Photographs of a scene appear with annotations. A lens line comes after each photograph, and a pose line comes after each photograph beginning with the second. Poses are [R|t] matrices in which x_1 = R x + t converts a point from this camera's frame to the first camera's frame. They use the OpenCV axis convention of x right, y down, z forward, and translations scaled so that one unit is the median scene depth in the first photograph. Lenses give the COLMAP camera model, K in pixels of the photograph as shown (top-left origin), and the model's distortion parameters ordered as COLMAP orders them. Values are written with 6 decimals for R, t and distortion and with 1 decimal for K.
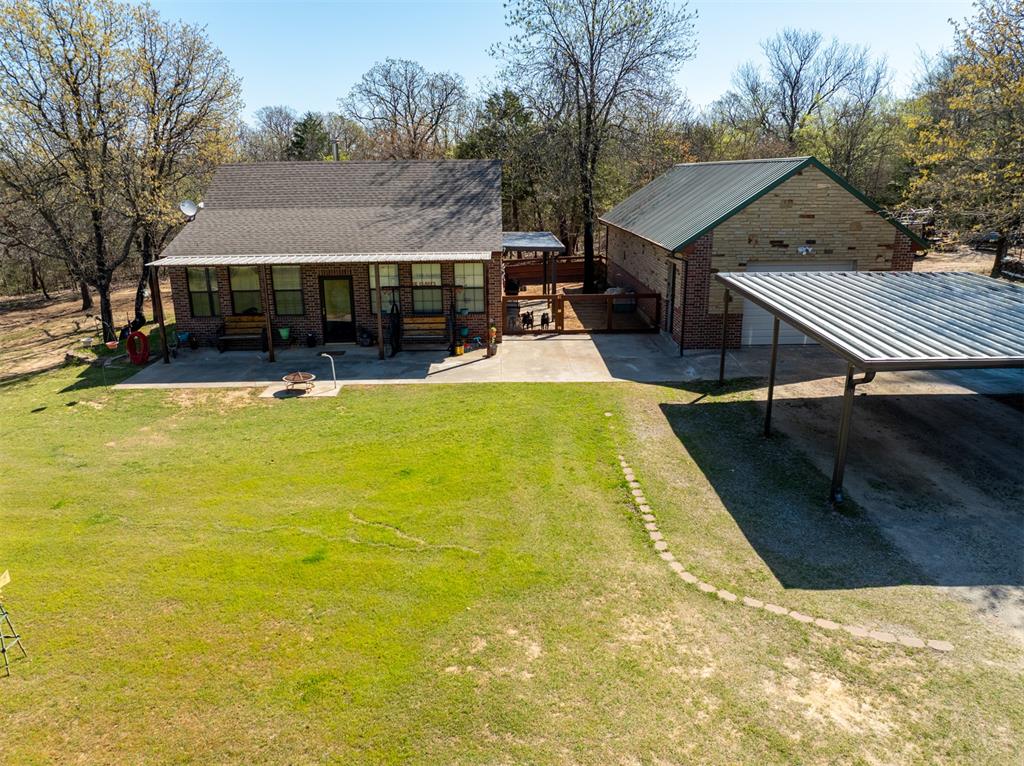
lens RADIAL K [[712.9, 0, 510.5], [0, 712.9, 383.3], [0, 0, 1]] dist [-0.034069, 0.007323]
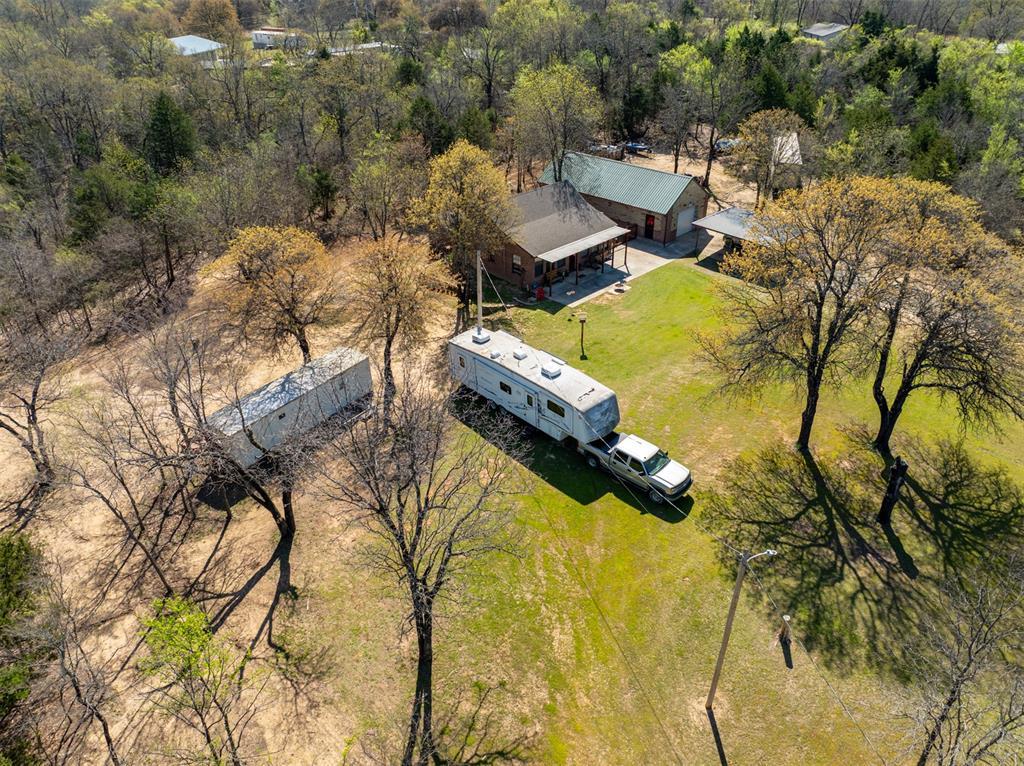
lens RADIAL K [[712.9, 0, 515.0], [0, 712.9, 381.4], [0, 0, 1]] dist [-0.034069, 0.007323]
pose [[0.722609, -0.353612, 0.593966, -2.585125], [0.197971, 0.929127, 0.312298, -0.670647], [-0.662302, -0.108081, 0.741400, -1.037127]]
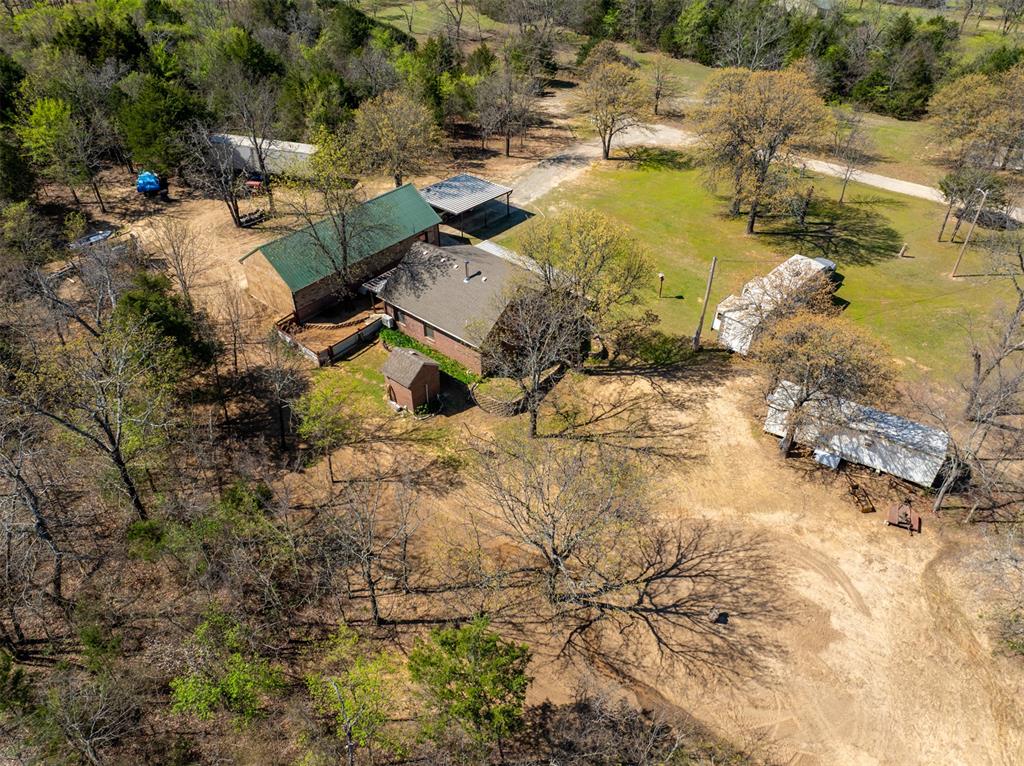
lens RADIAL K [[712.9, 0, 512.2], [0, 712.9, 381.0], [0, 0, 1]] dist [-0.034069, 0.007323]
pose [[-0.742653, -0.406051, 0.532531, -2.129881], [0.201855, 0.622492, 0.756147, -2.210968], [-0.638531, 0.669049, -0.380331, 2.649204]]
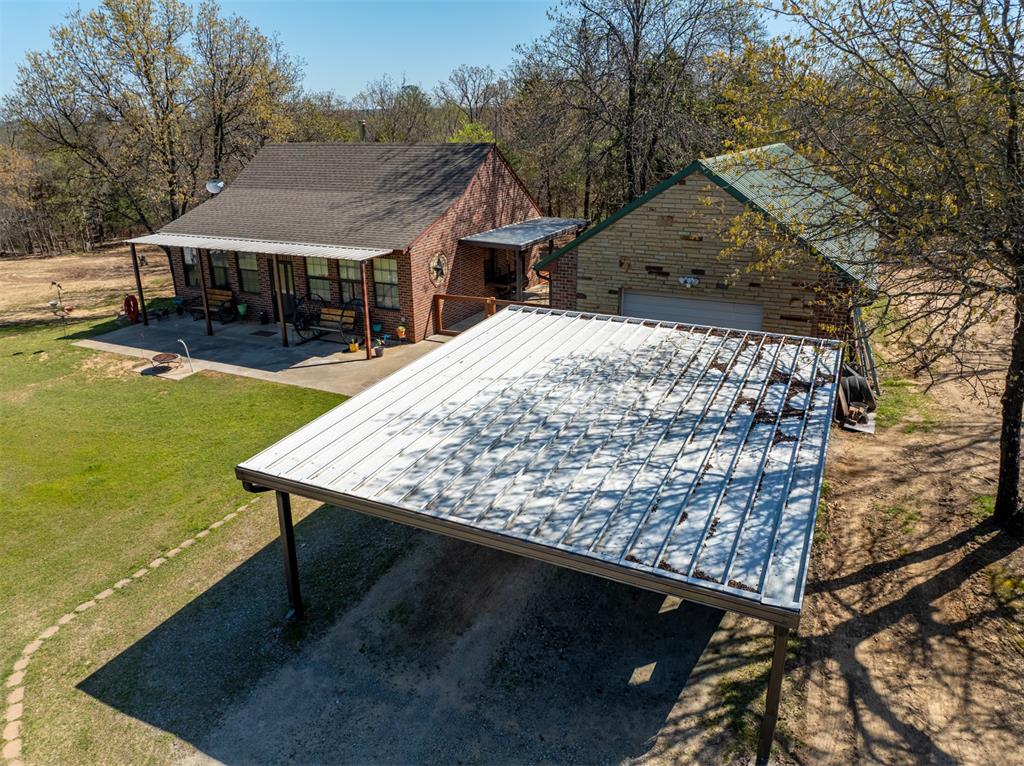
lens RADIAL K [[712.9, 0, 506.5], [0, 712.9, 380.9], [0, 0, 1]] dist [-0.034069, 0.007323]
pose [[0.888932, 0.156525, -0.430465, 0.651862], [-0.125121, 0.987036, 0.100523, -0.148303], [0.440619, -0.035498, 0.896992, 0.233771]]
